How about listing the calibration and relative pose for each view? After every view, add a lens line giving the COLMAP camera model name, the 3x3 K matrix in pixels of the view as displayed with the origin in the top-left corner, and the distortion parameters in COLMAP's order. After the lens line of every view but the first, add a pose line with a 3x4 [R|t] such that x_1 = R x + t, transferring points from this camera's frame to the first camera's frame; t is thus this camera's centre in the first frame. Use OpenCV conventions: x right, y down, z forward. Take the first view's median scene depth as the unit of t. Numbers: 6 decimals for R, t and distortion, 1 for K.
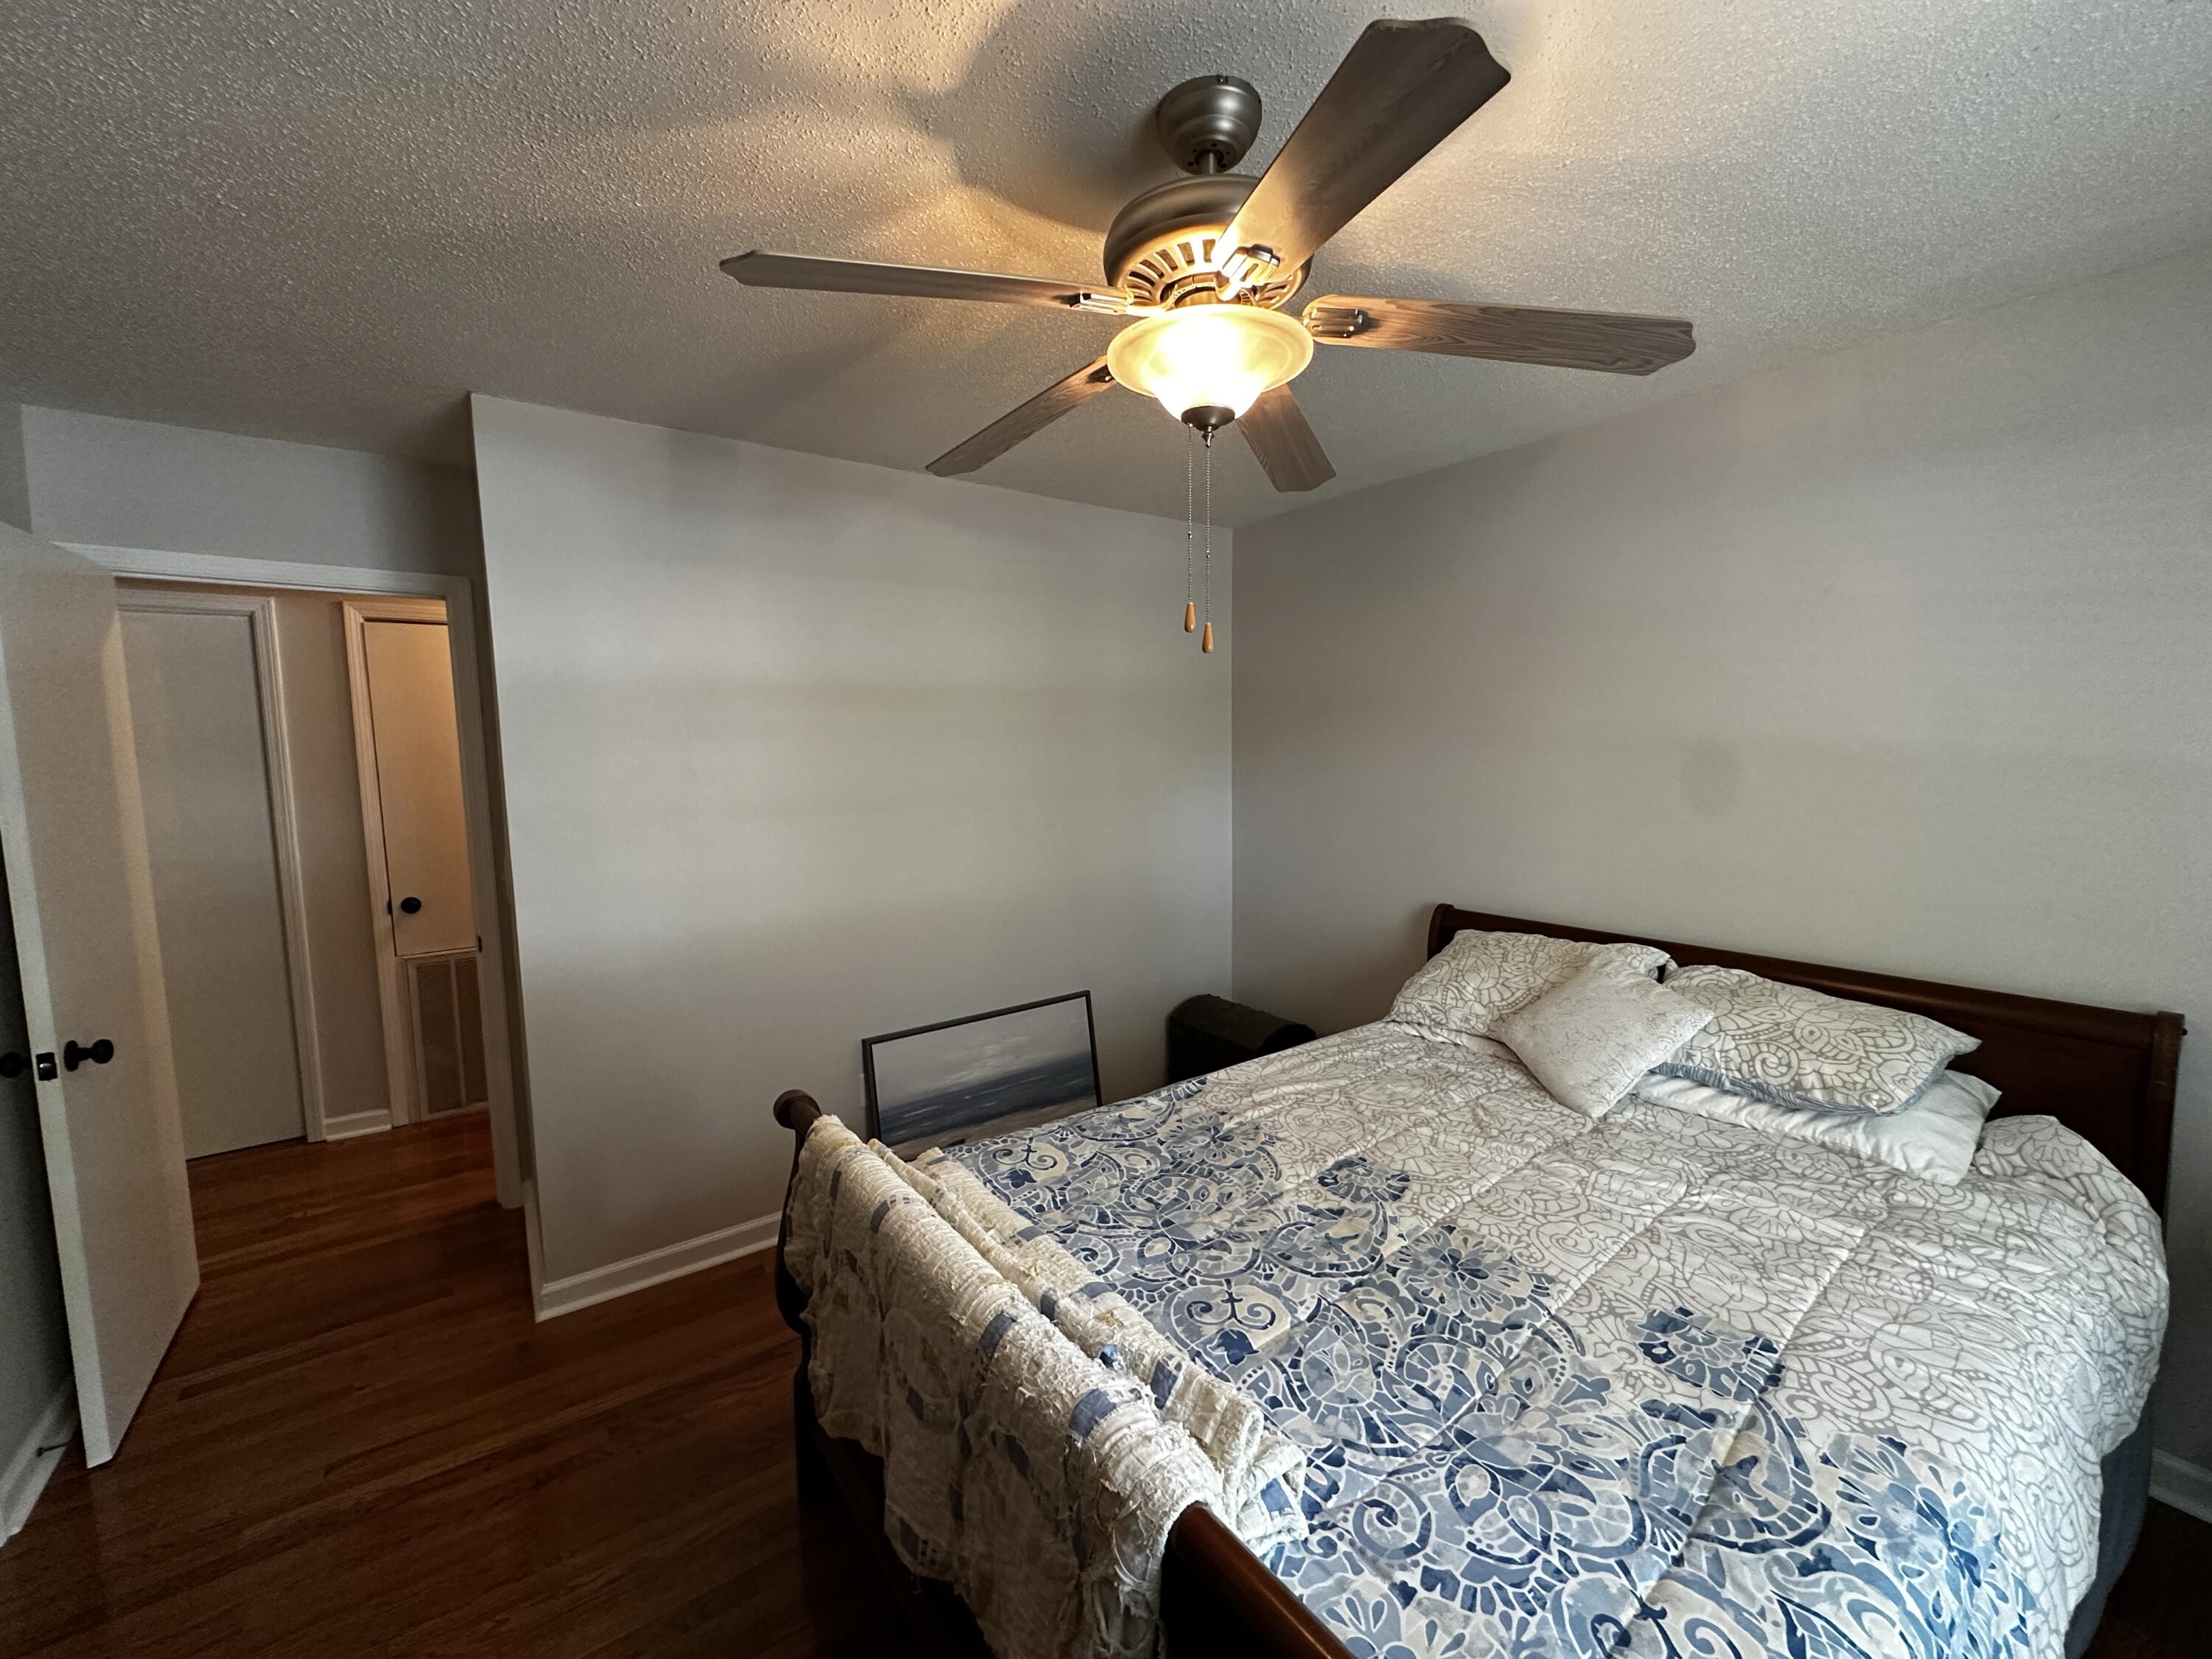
lens RADIAL K [[886.8, 0, 1098.6], [0, 886.8, 827.3], [0, 0, 1]] dist [-0.007063, 0.002188]
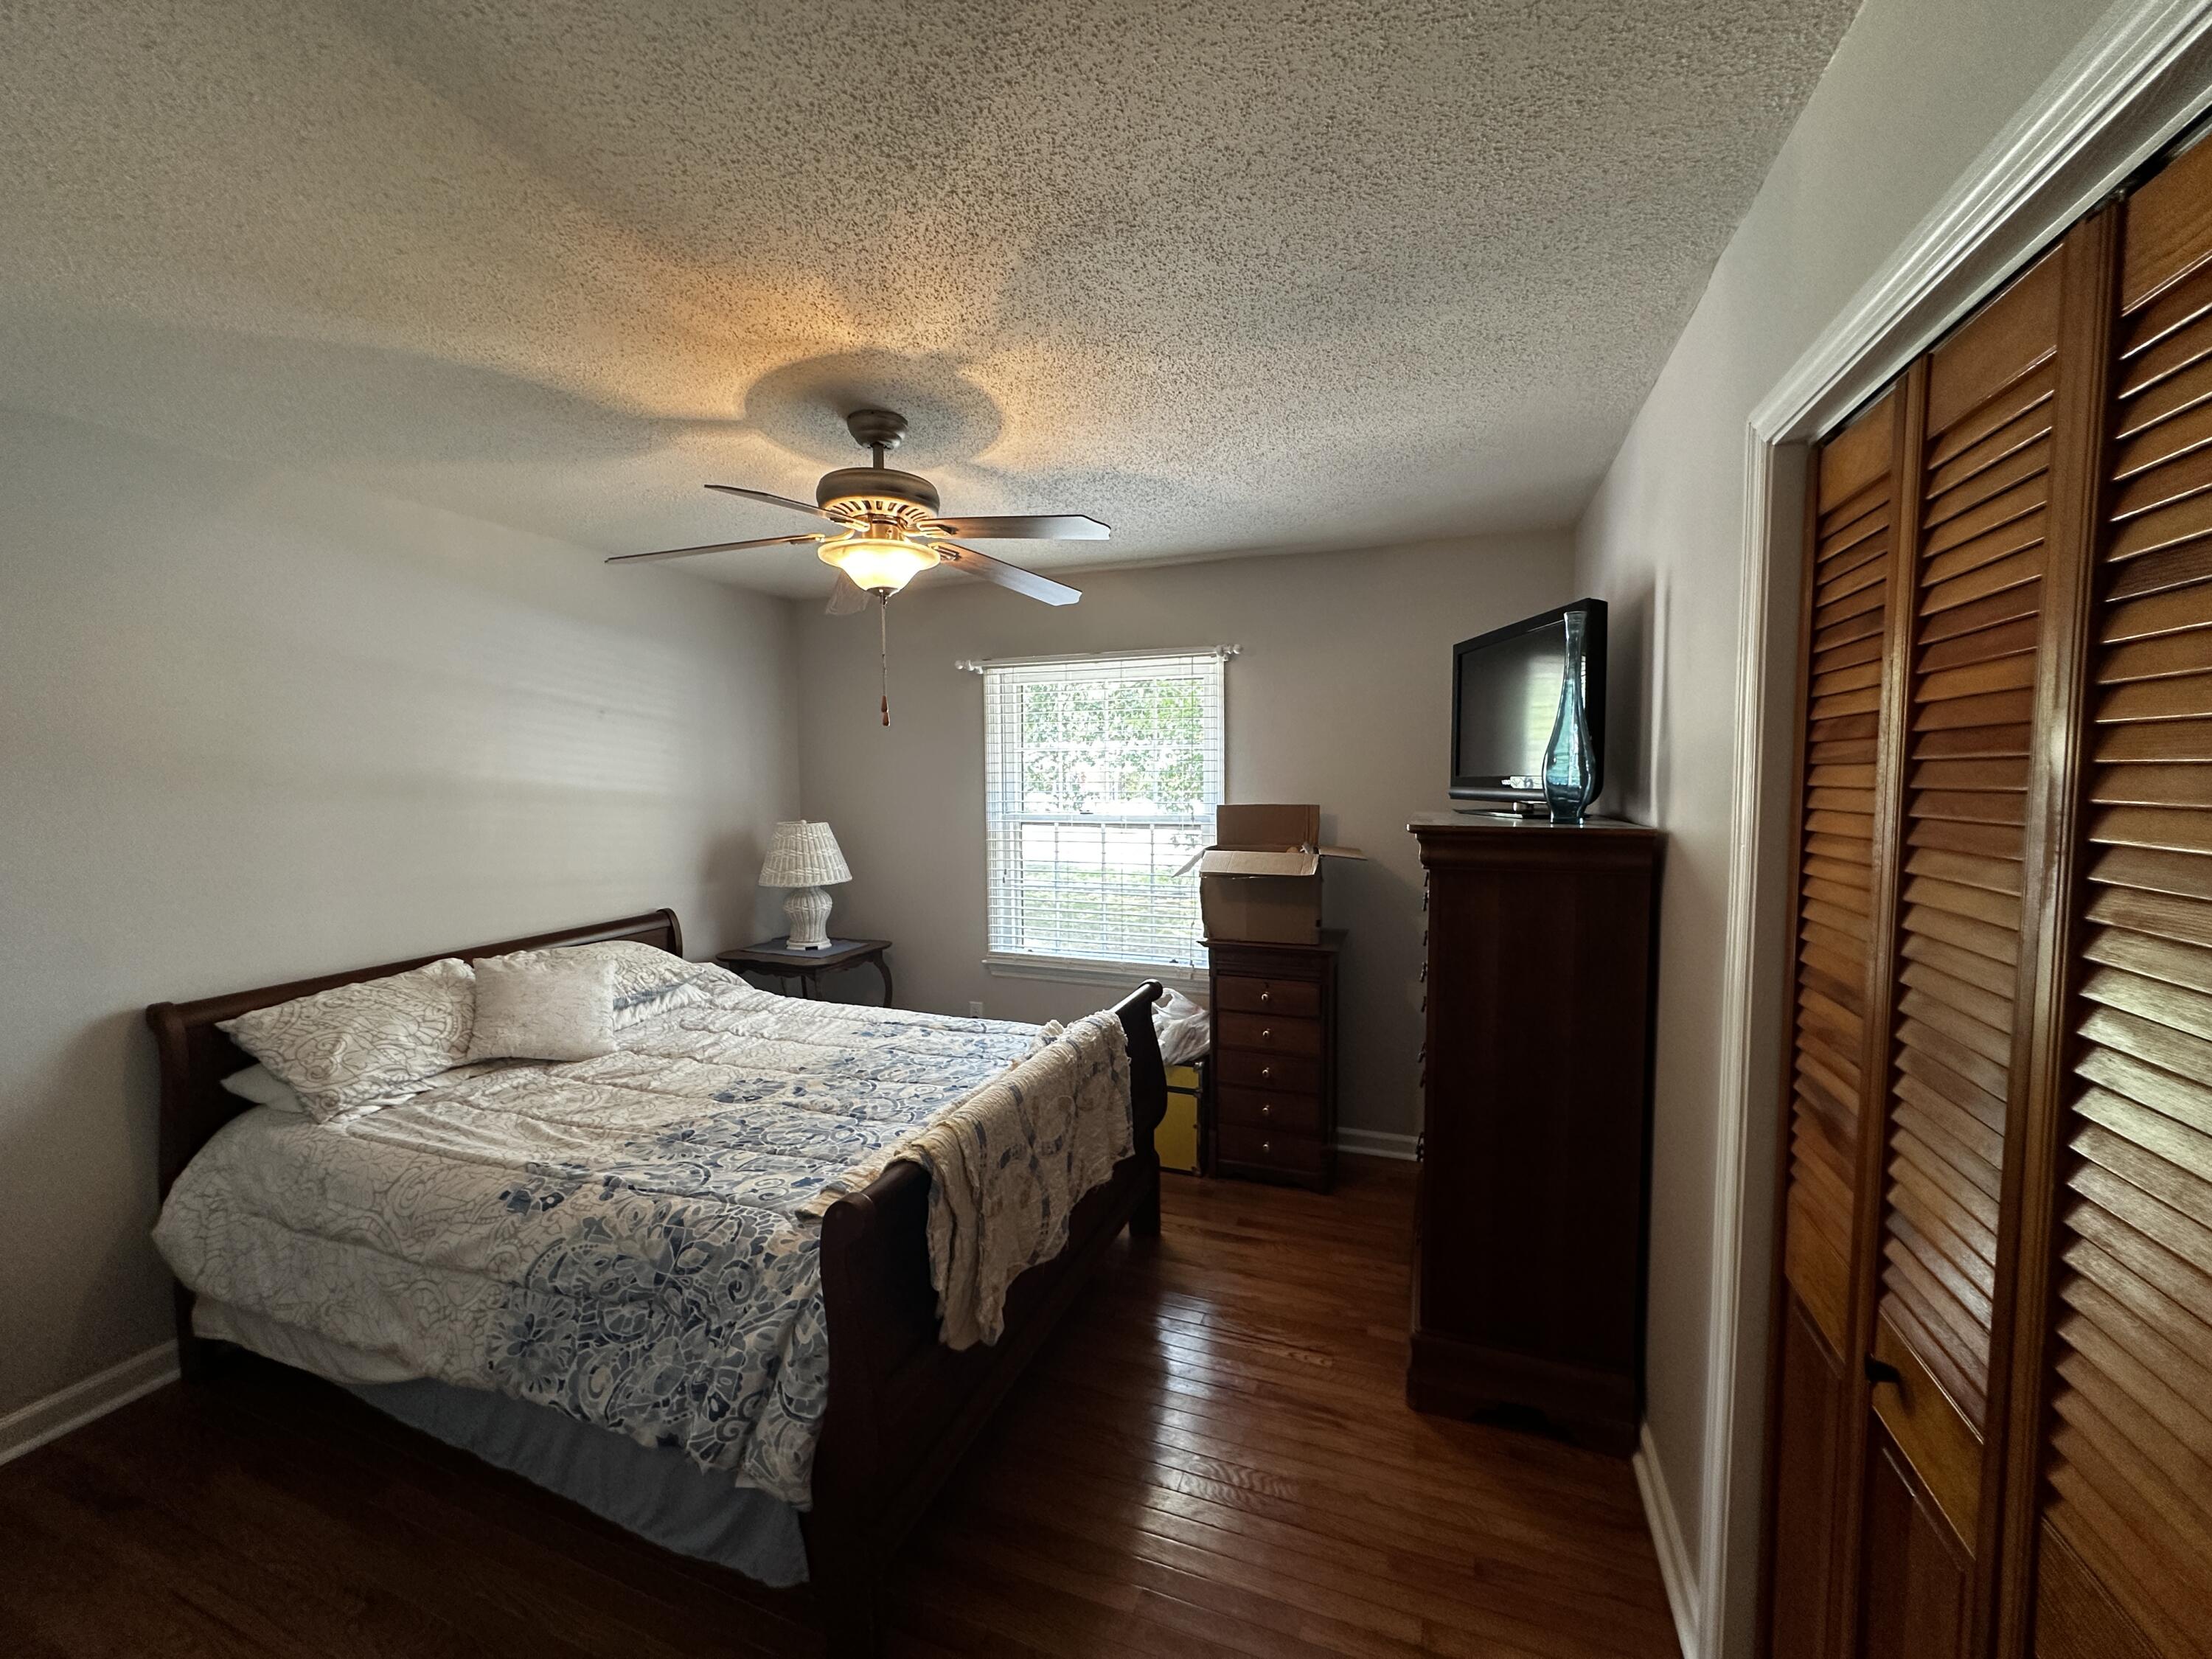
lens RADIAL K [[886.8, 0, 1106.8], [0, 886.8, 831.1], [0, 0, 1]] dist [-0.007063, 0.002188]
pose [[-0.547767, -0.038076, 0.835764, -1.277884], [0.101403, 0.988578, 0.111498, -0.119098], [-0.830463, 0.145824, -0.537649, 1.323205]]
